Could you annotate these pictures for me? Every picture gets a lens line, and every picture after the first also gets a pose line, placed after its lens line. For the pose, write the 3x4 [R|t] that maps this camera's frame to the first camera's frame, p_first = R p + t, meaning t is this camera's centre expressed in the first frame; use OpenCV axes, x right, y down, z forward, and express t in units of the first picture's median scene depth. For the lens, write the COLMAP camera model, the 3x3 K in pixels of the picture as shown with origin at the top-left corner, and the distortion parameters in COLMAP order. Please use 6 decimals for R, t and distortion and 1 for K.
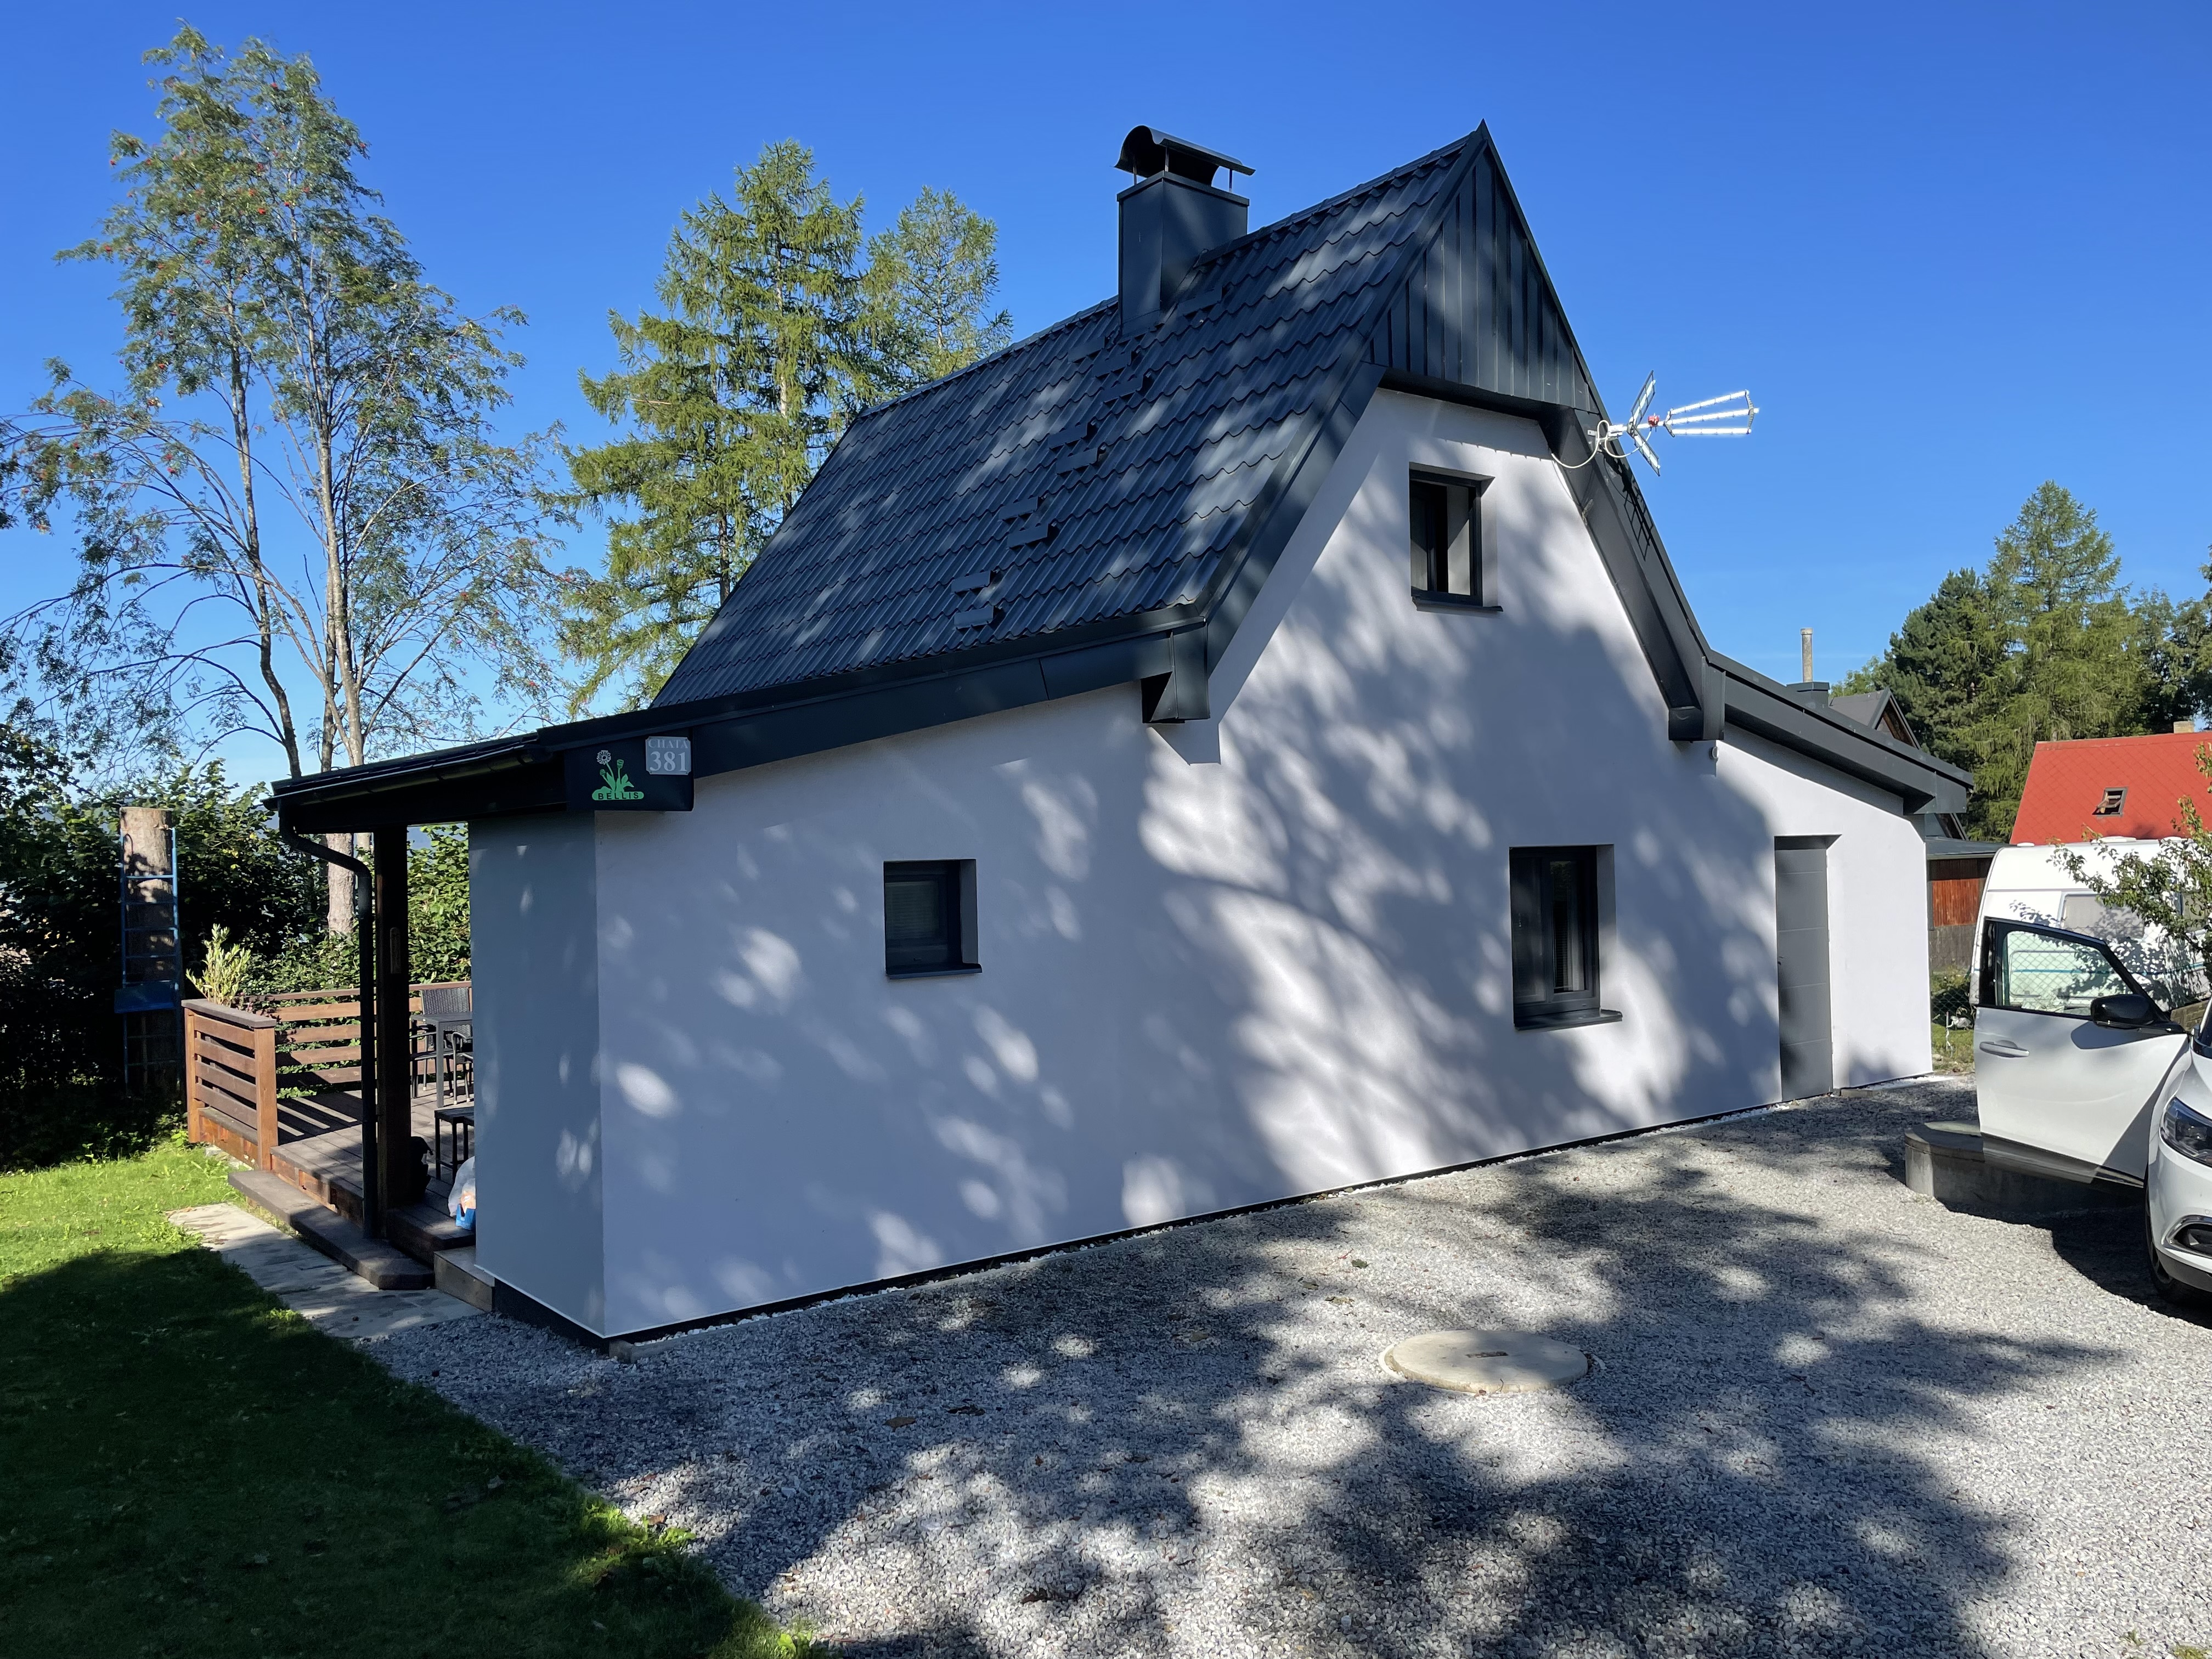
lens RADIAL K [[1656.5, 0, 1108.3], [0, 1656.5, 816.7], [0, 0, 1]] dist [0.044802, -0.064074]
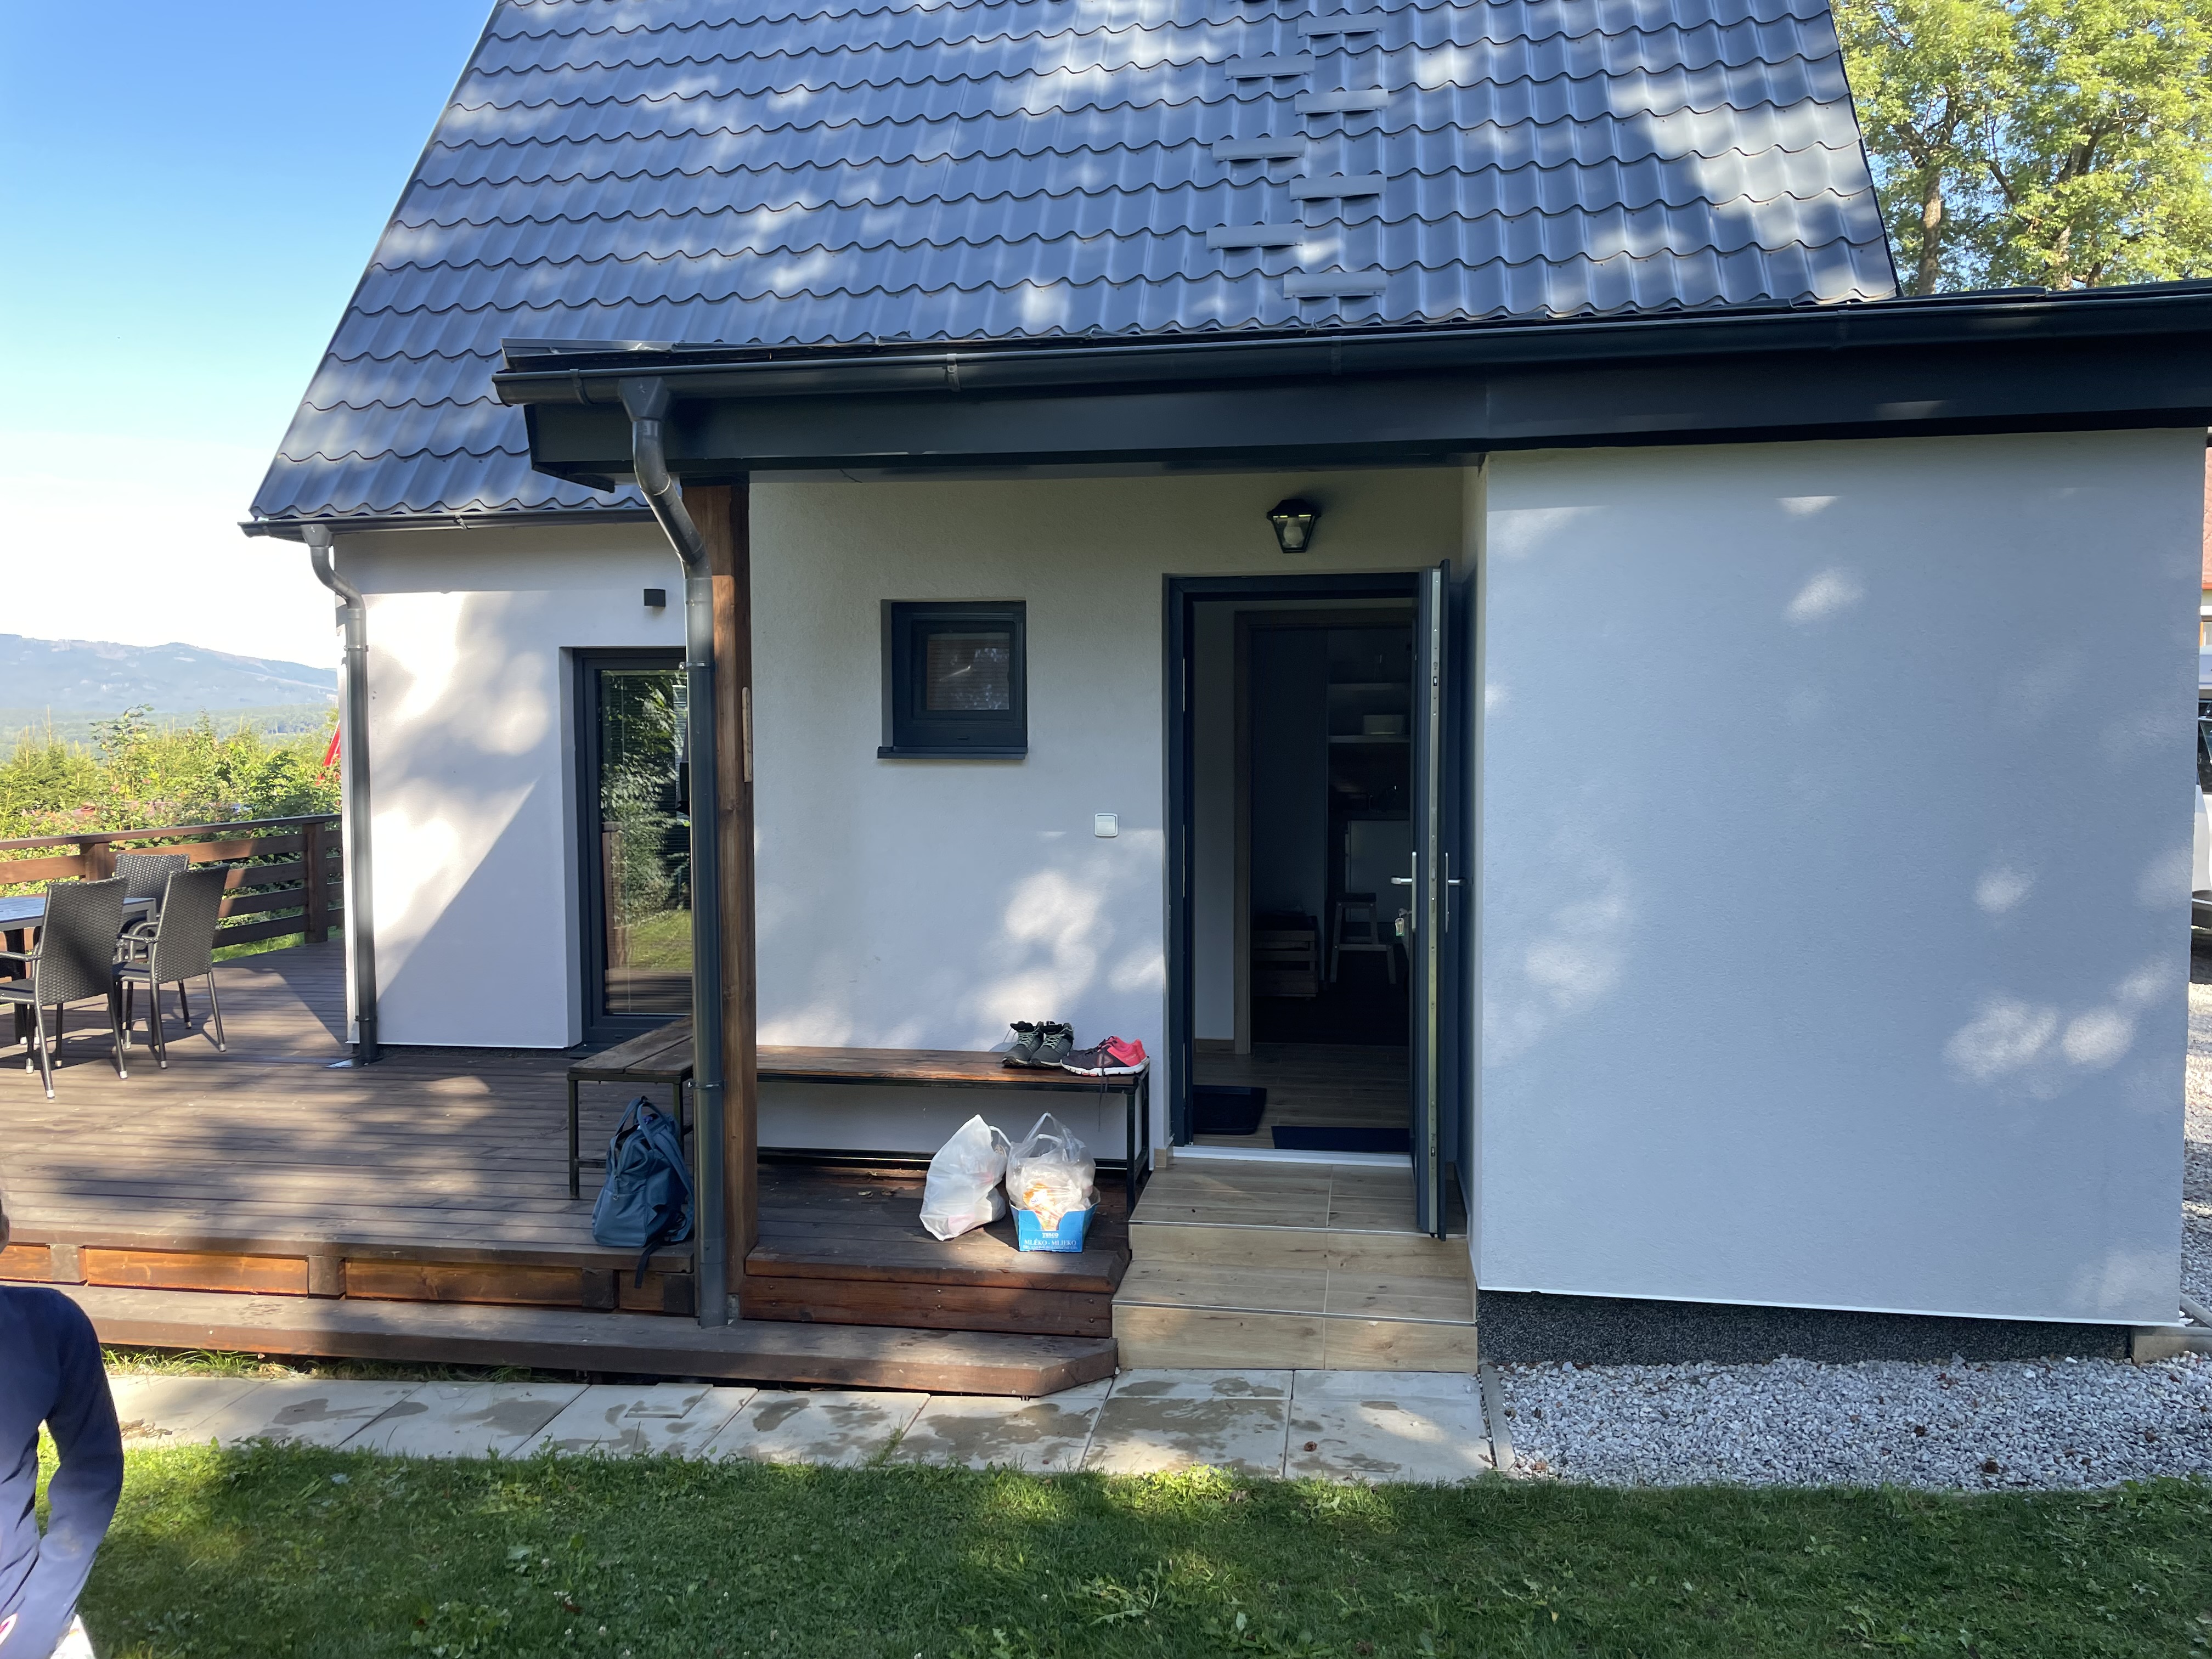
lens RADIAL K [[1656.5, 0, 1108.3], [0, 1656.5, 816.7], [0, 0, 1]] dist [0.044802, -0.064074]
pose [[0.739303, -0.017028, 0.673158, -0.819038], [-0.028184, 0.998022, 0.056200, 0.089664], [-0.672783, -0.060521, 0.737360, 0.687412]]
